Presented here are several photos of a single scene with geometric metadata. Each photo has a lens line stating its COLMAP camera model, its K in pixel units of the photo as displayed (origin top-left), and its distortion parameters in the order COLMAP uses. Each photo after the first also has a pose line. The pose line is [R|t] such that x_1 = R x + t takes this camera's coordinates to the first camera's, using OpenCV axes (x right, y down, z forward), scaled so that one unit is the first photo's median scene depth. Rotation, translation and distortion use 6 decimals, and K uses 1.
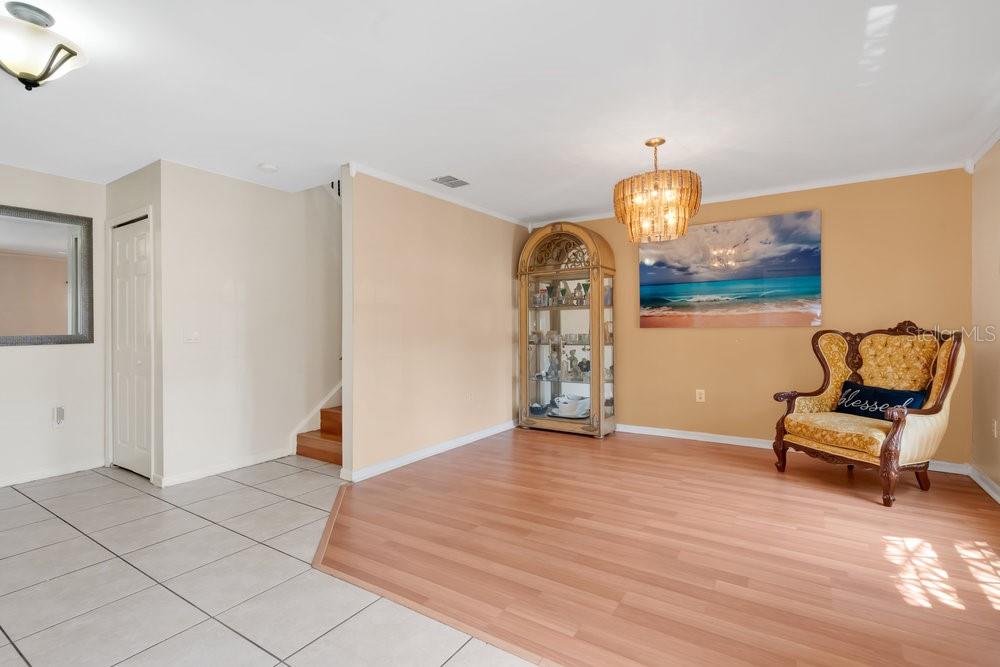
lens RADIAL K [[455.6, 0, 503.6], [0, 455.6, 330.9], [0, 0, 1]] dist [-0.006063, -0.000128]
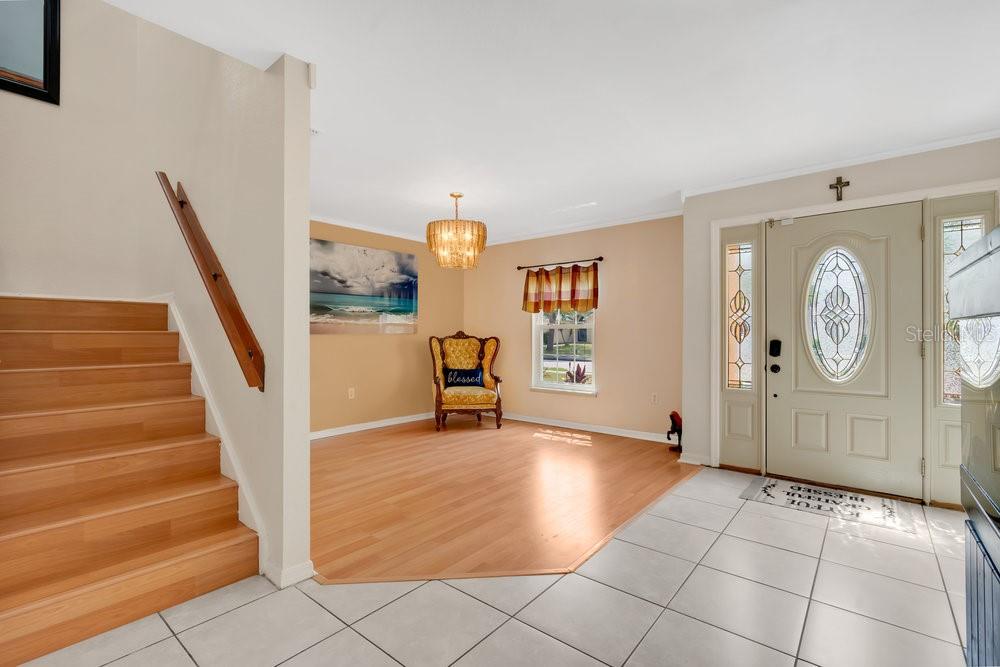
lens RADIAL K [[455.6, 0, 495.8], [0, 455.6, 332.3], [0, 0, 1]] dist [-0.006063, -0.000128]
pose [[0.130425, 0.013237, 0.991370, -0.721228], [0.009429, 0.999849, -0.014591, 0.008815], [-0.991413, 0.011251, 0.130280, 0.528719]]
